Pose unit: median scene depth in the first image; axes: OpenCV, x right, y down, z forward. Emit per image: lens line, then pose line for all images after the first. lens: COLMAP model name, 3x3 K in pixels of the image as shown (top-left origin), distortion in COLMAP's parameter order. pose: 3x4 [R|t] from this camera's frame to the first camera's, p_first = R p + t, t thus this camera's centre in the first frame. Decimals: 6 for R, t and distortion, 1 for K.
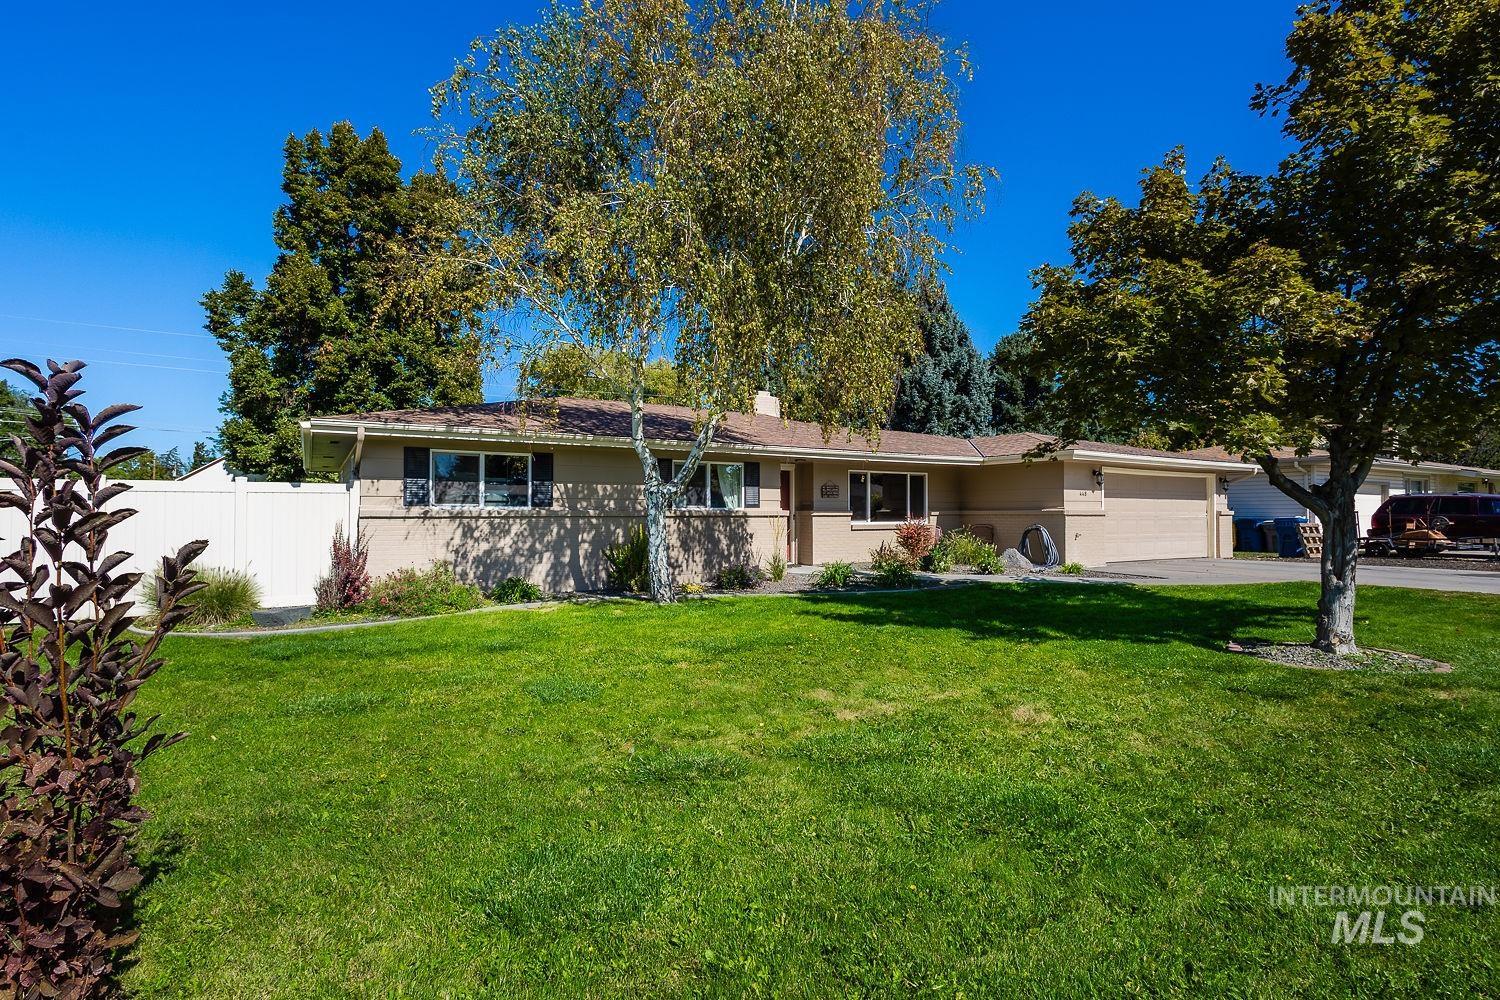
lens RADIAL K [[699.7, 0, 750.0], [0, 699.7, 500.0], [0, 0, 1]] dist [0.005355, -0.000927]
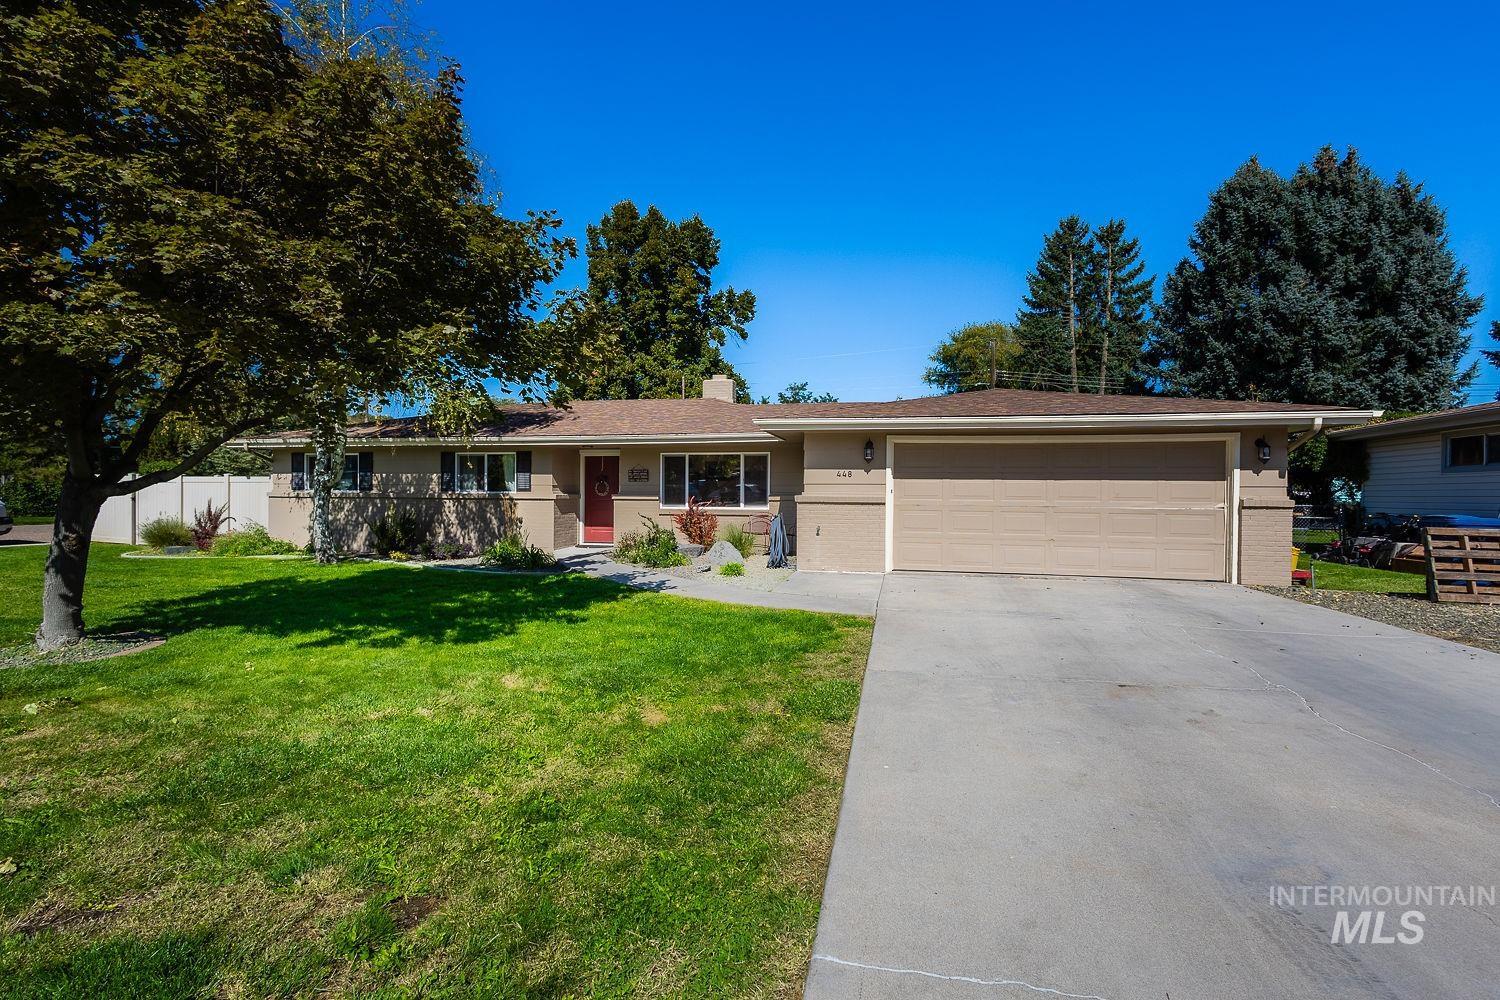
lens RADIAL K [[680.2, 0, 750.0], [0, 680.2, 500.0], [0, 0, 1]] dist [0.000882, 0.000060]
pose [[0.733604, 0.011329, -0.679483, 1.042906], [0.006652, 0.999693, 0.023851, 0.000545], [0.679544, -0.022017, 0.733304, 0.478652]]
